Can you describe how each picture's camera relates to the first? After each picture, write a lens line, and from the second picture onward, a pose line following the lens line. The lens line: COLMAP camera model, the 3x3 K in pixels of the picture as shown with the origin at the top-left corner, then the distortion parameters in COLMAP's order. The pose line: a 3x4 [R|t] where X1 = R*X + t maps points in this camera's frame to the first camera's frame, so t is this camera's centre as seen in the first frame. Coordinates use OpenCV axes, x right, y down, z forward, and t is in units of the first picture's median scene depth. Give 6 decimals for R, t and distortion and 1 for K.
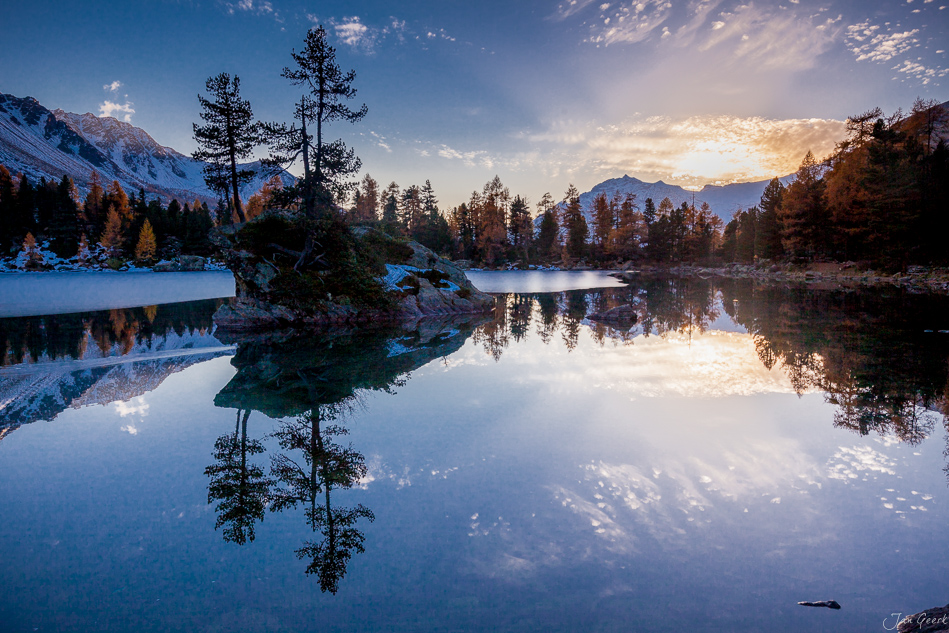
lens RADIAL K [[687.1, 0, 479.2], [0, 687.1, 323.5], [0, 0, 1]] dist [0.026224, -0.000435]
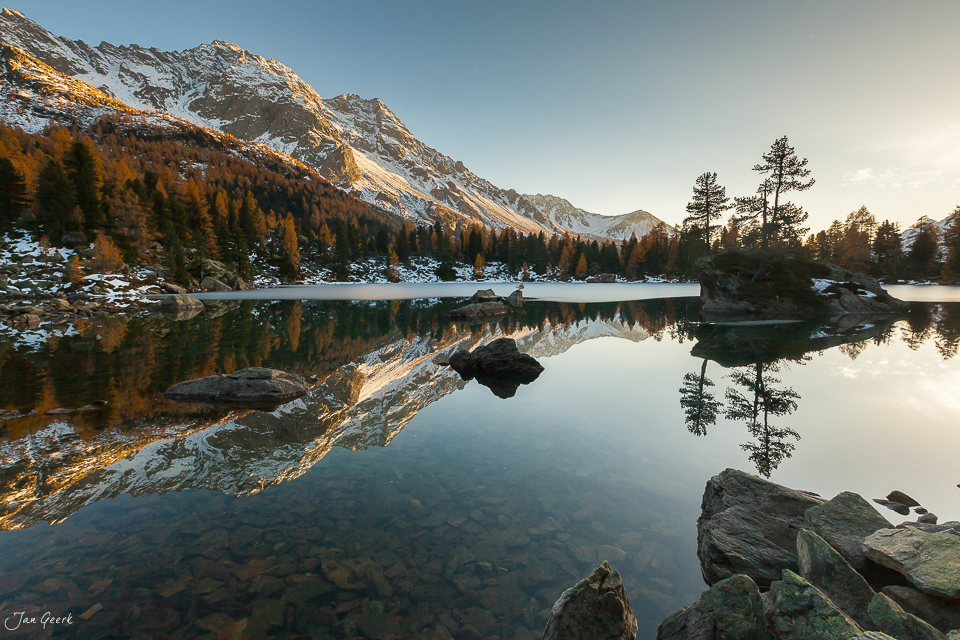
lens RADIAL K [[436.4, 0, 442.5], [0, 436.4, 309.2], [0, 0, 1]] dist [0.004346, 0.006060]
pose [[0.760804, 0.049818, -0.647066, -0.121591], [-0.060184, 0.998169, 0.006087, 0.025783], [0.646185, 0.034312, 0.762409, -0.271235]]
